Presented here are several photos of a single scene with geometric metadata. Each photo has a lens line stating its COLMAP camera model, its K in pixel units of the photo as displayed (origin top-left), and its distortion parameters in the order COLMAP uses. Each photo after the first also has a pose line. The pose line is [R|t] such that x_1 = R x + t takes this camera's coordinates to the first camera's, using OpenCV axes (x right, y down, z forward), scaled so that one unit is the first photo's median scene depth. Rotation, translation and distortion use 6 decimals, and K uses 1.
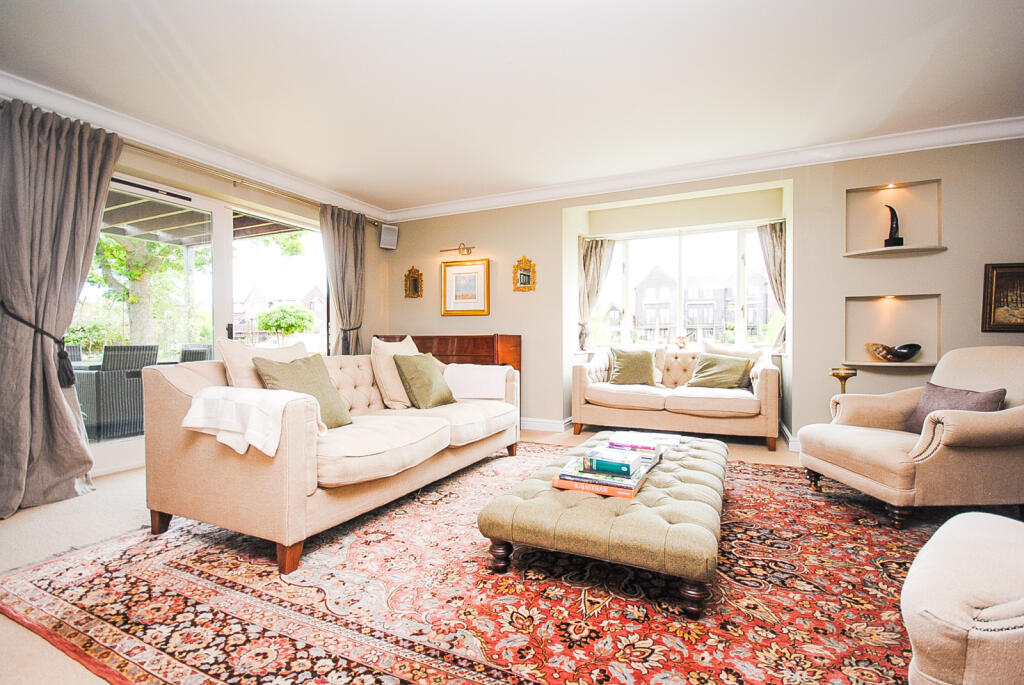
lens RADIAL K [[458.1, 0, 516.2], [0, 458.1, 349.1], [0, 0, 1]] dist [-0.000034, -0.000090]
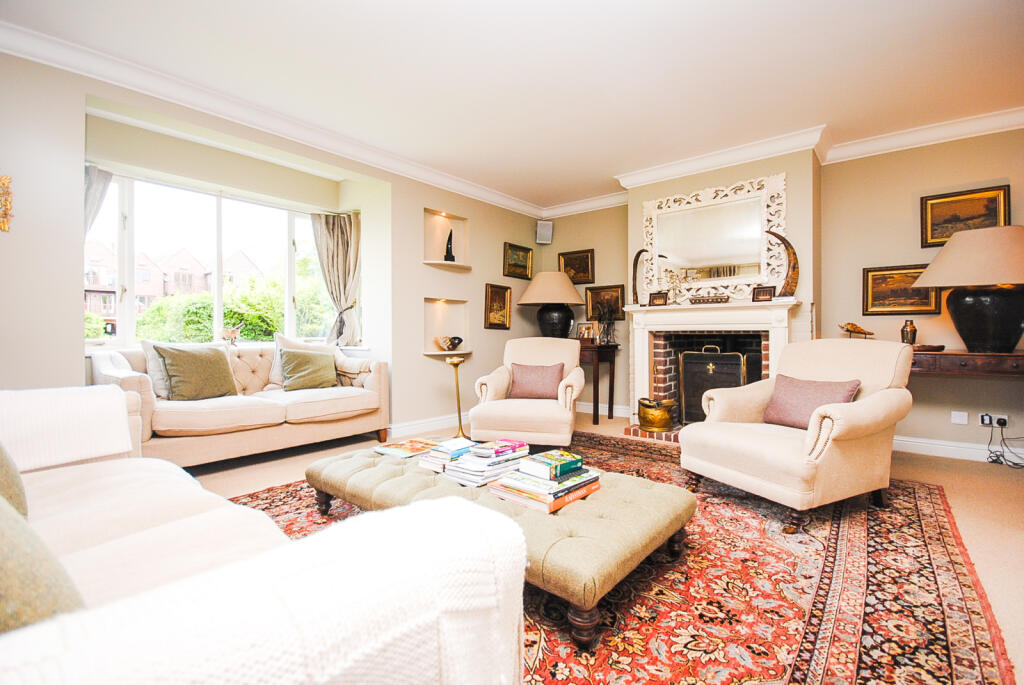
lens RADIAL K [[471.4, 0, 512.0], [0, 471.4, 342.5], [0, 0, 1]] dist [-0.012945, -0.000276]
pose [[0.246739, -0.012529, 0.969001, -0.639526], [0.020057, 0.999768, 0.007819, -0.003507], [-0.968874, 0.017506, 0.246933, 0.755466]]
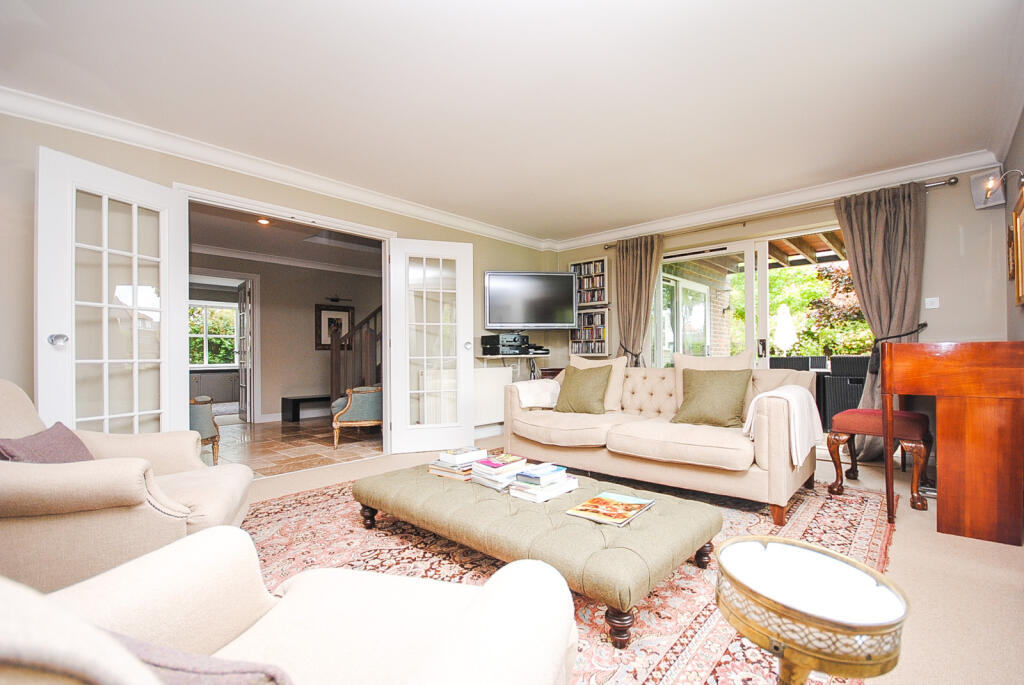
lens RADIAL K [[458.1, 0, 516.2], [0, 458.1, 349.1], [0, 0, 1]] dist [-0.000034, -0.000090]
pose [[-0.291132, -0.010465, -0.956626, 1.220283], [-0.010993, 0.999911, -0.007593, -0.028333], [0.956620, 0.008305, -0.291221, 1.338984]]
